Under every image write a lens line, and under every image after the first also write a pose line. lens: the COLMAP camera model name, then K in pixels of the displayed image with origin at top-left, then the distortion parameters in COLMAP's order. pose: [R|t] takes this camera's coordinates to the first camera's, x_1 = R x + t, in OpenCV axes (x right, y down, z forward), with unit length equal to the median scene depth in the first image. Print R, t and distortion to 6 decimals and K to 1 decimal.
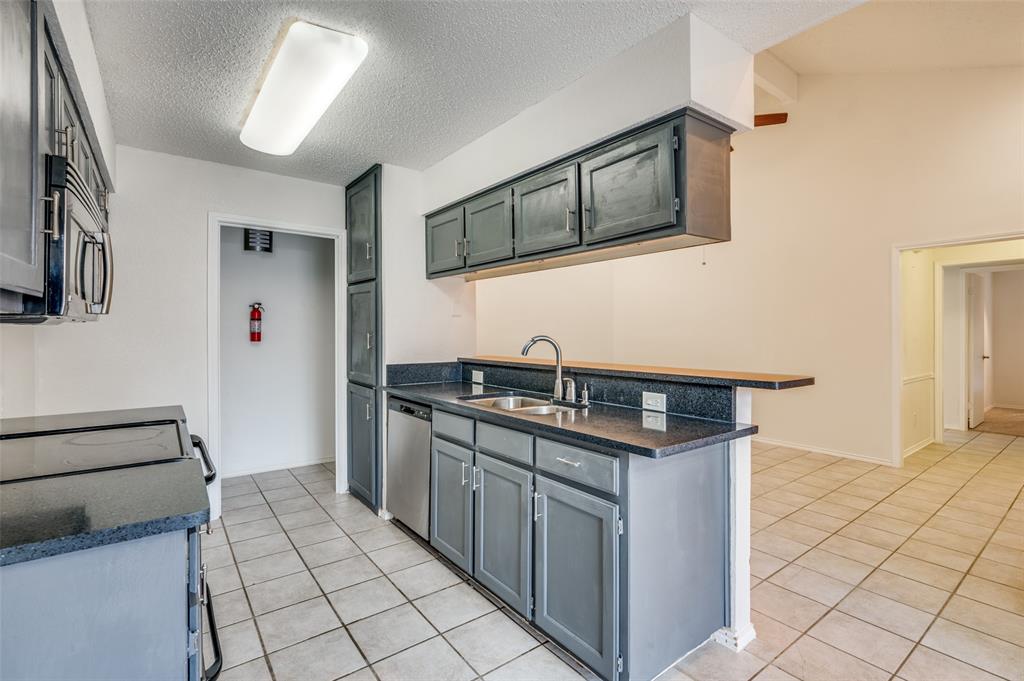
lens RADIAL K [[470.4, 0, 509.3], [0, 470.4, 333.5], [0, 0, 1]] dist [-0.003850, -0.000367]
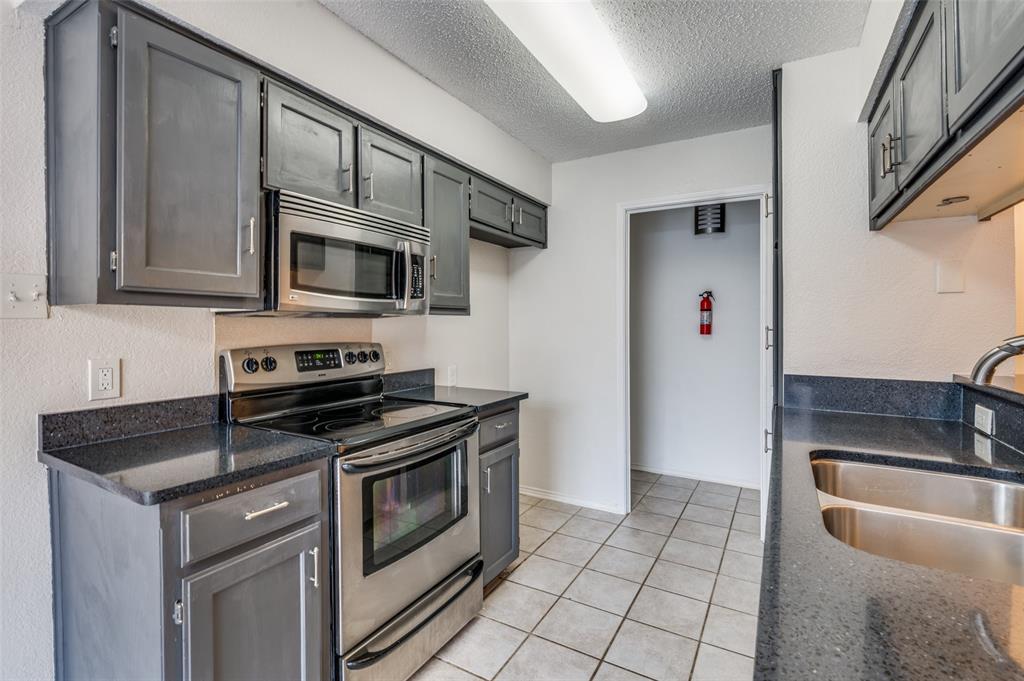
lens RADIAL K [[470.4, 0, 519.2], [0, 470.4, 327.0], [0, 0, 1]] dist [-0.003850, -0.000367]
pose [[0.384455, 0.007255, -0.923115, 0.172593], [-0.005554, 0.999969, 0.005546, -0.000417], [0.923127, 0.002995, 0.384484, 0.367976]]
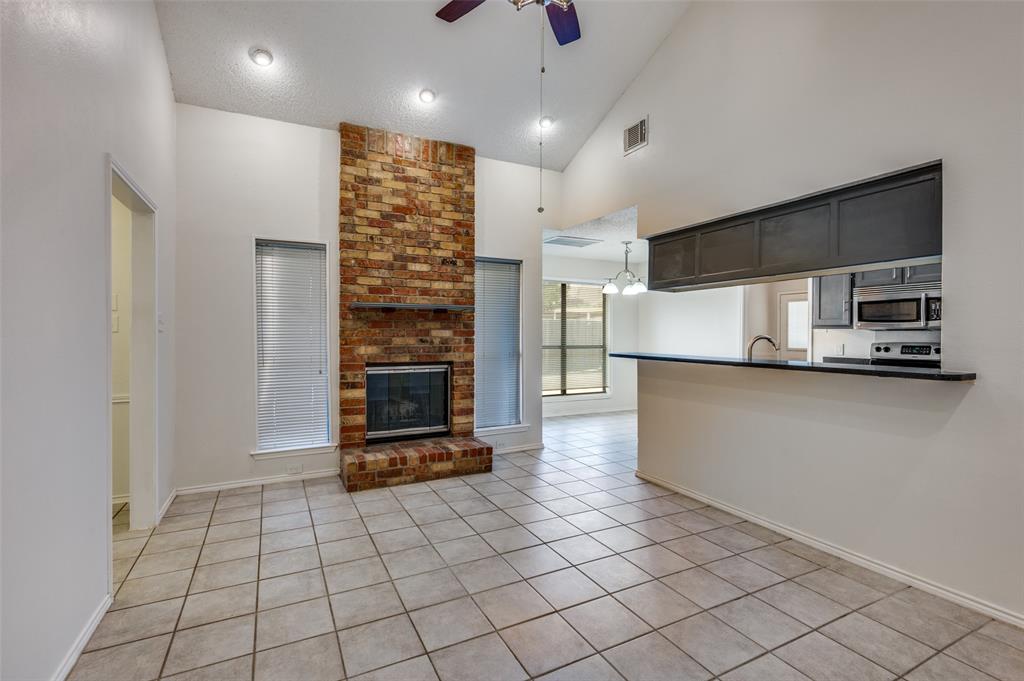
lens RADIAL K [[470.4, 0, 522.1], [0, 470.4, 336.2], [0, 0, 1]] dist [-0.003850, -0.000367]
pose [[-0.985223, 0.000861, 0.171276, 0.242247], [0.001019, 0.999999, 0.000836, 0.001695], [-0.171275, 0.000998, -0.985223, 0.874908]]
